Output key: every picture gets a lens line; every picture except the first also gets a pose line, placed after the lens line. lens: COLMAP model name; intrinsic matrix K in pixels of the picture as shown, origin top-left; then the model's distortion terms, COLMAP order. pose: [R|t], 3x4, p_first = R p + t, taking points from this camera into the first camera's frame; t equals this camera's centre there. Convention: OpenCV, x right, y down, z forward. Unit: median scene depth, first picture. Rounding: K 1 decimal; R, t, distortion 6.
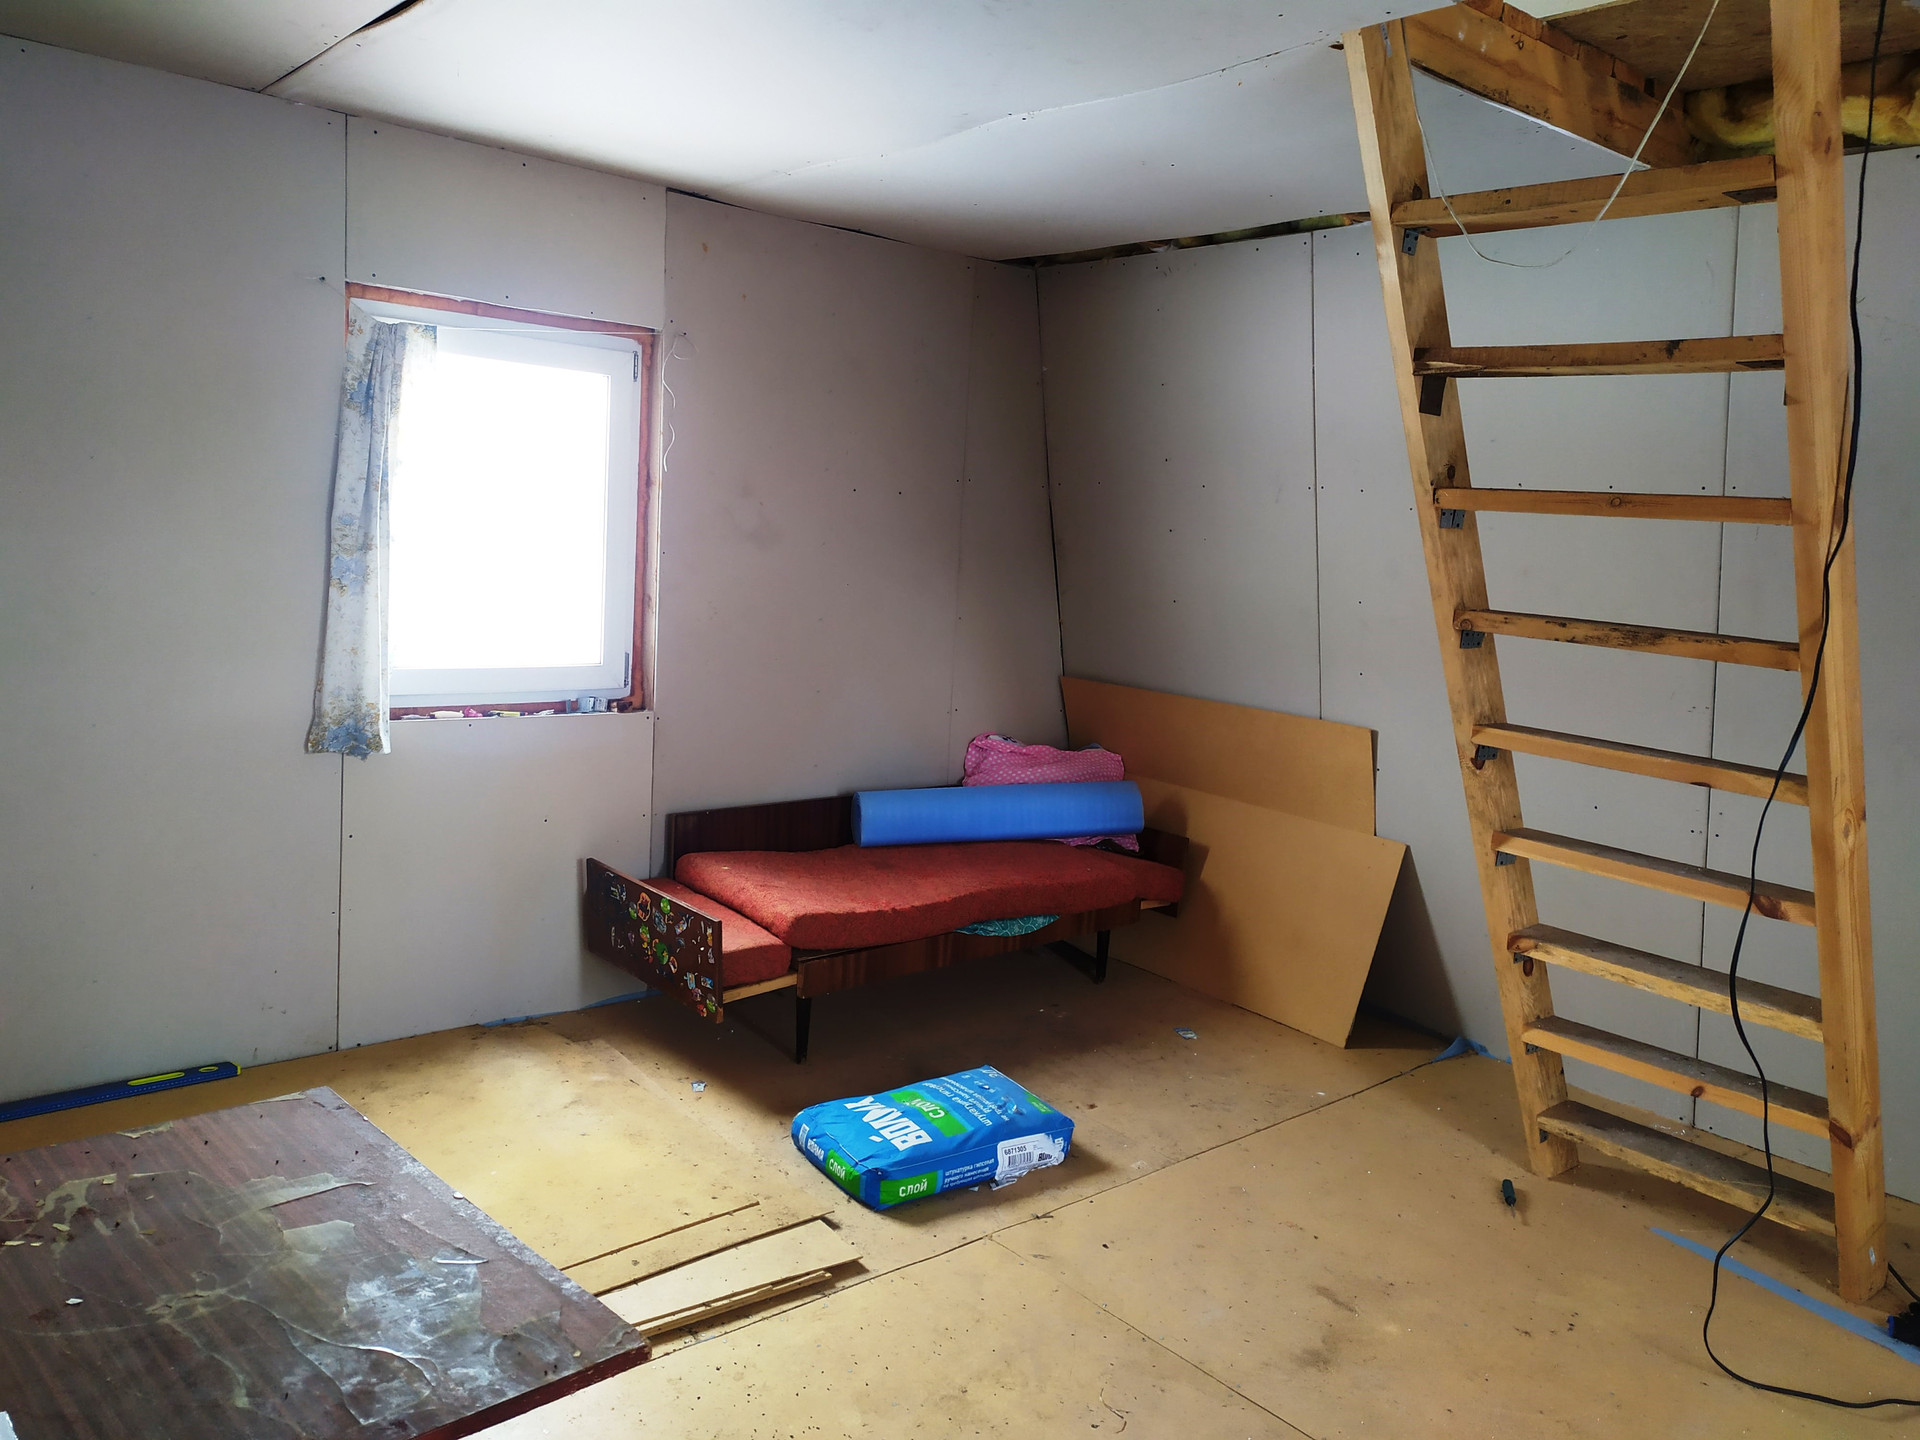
lens RADIAL K [[1453.4, 0, 952.8], [0, 1453.4, 710.4], [0, 0, 1]] dist [0.051494, -0.074838]
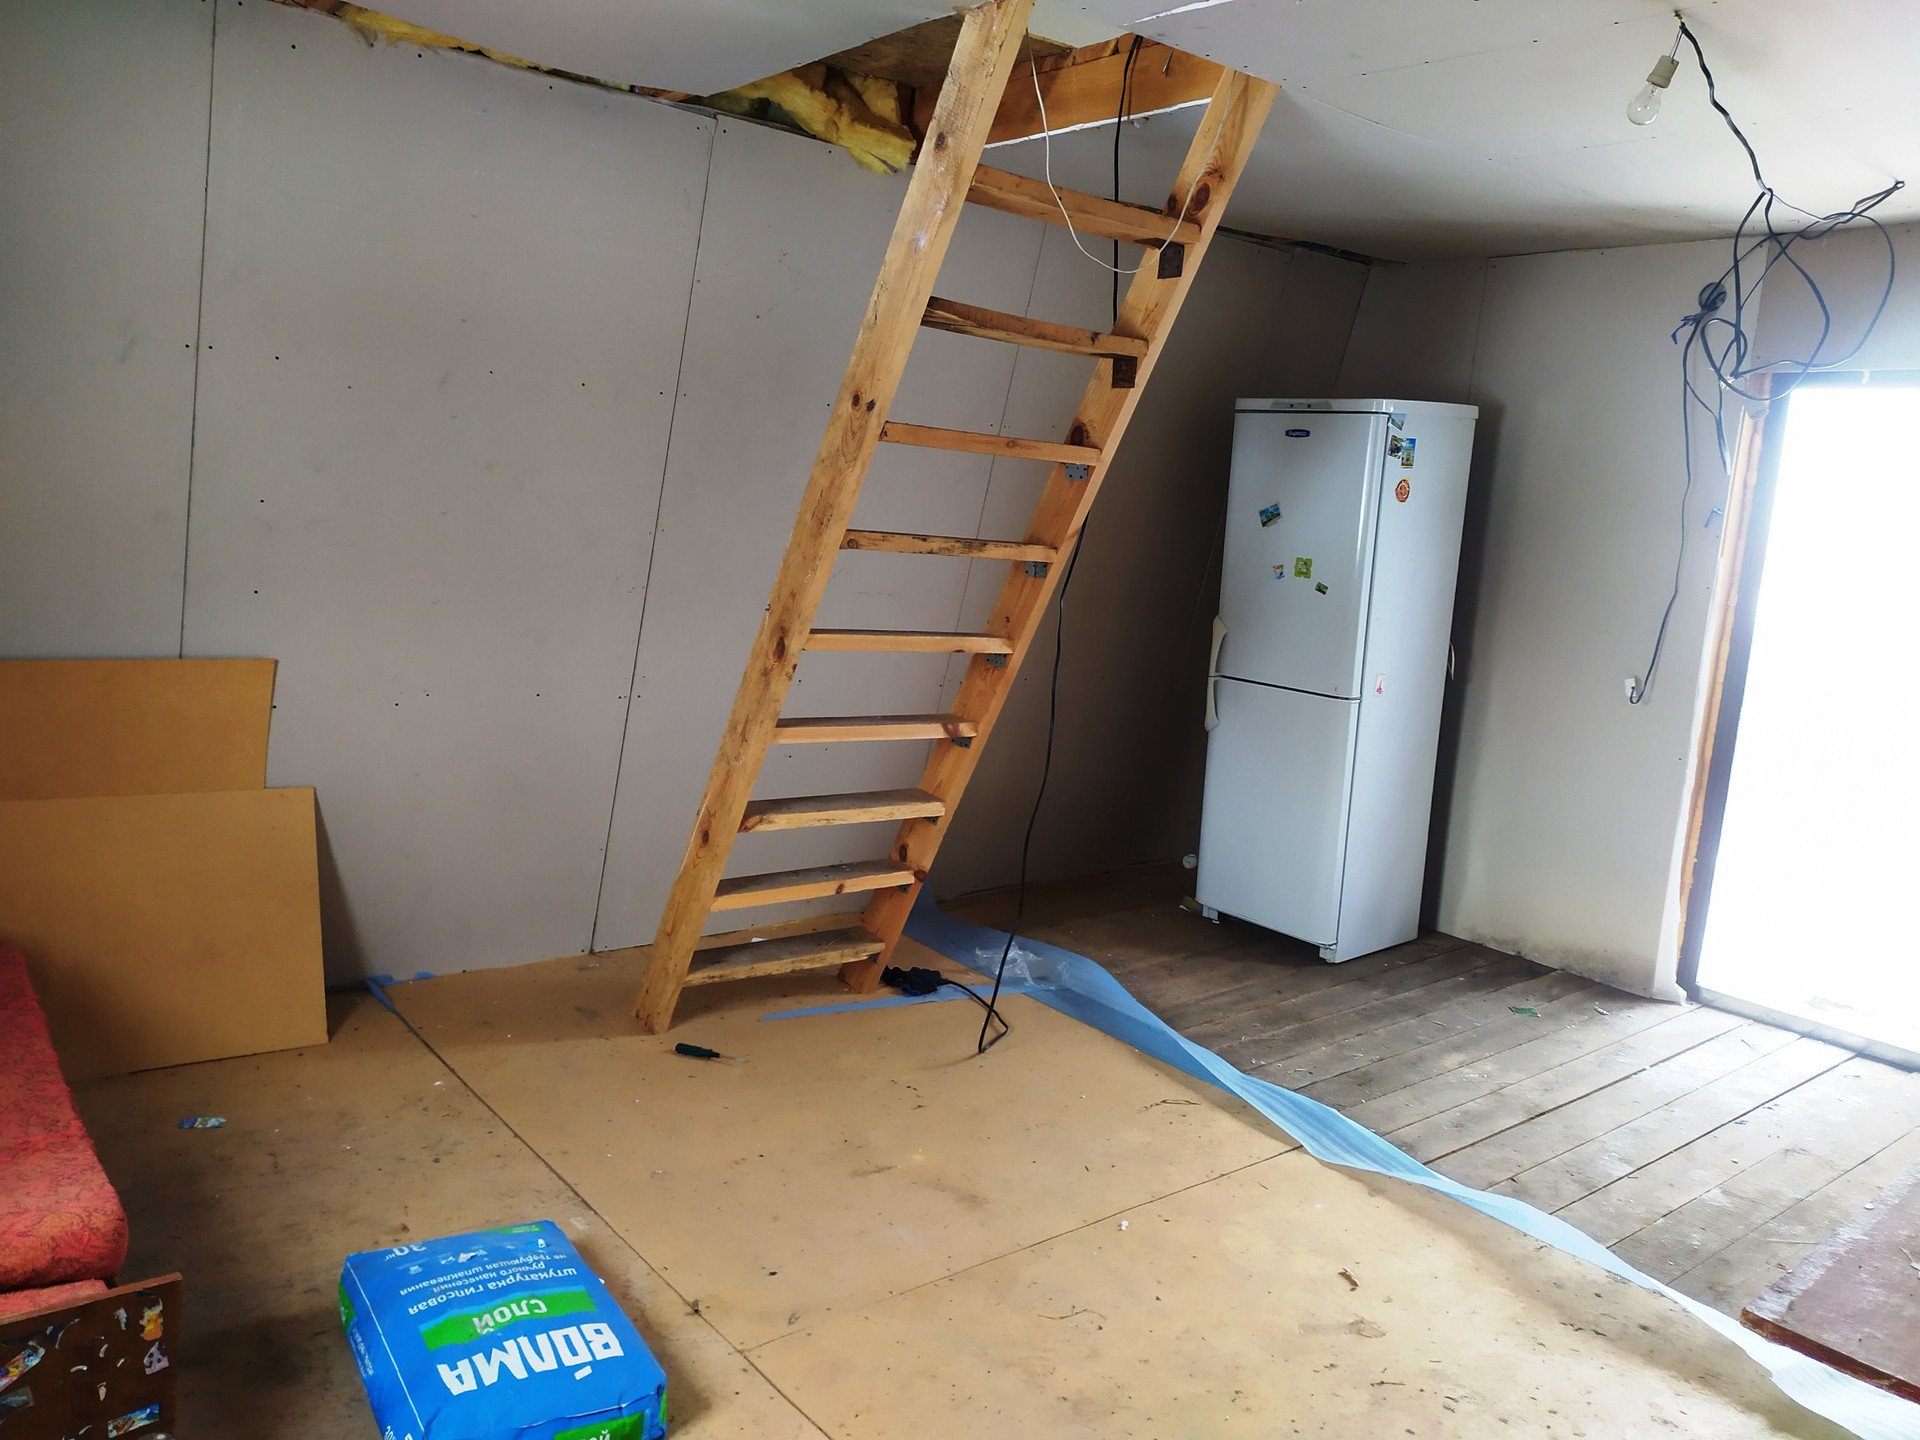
lens RADIAL K [[1453.4, 0, 952.8], [0, 1453.4, 710.4], [0, 0, 1]] dist [0.051494, -0.074838]
pose [[0.009614, -0.204781, 0.978761, -0.688211], [0.048780, 0.977736, 0.204088, -0.144616], [-0.998763, 0.045782, 0.019390, 0.843806]]
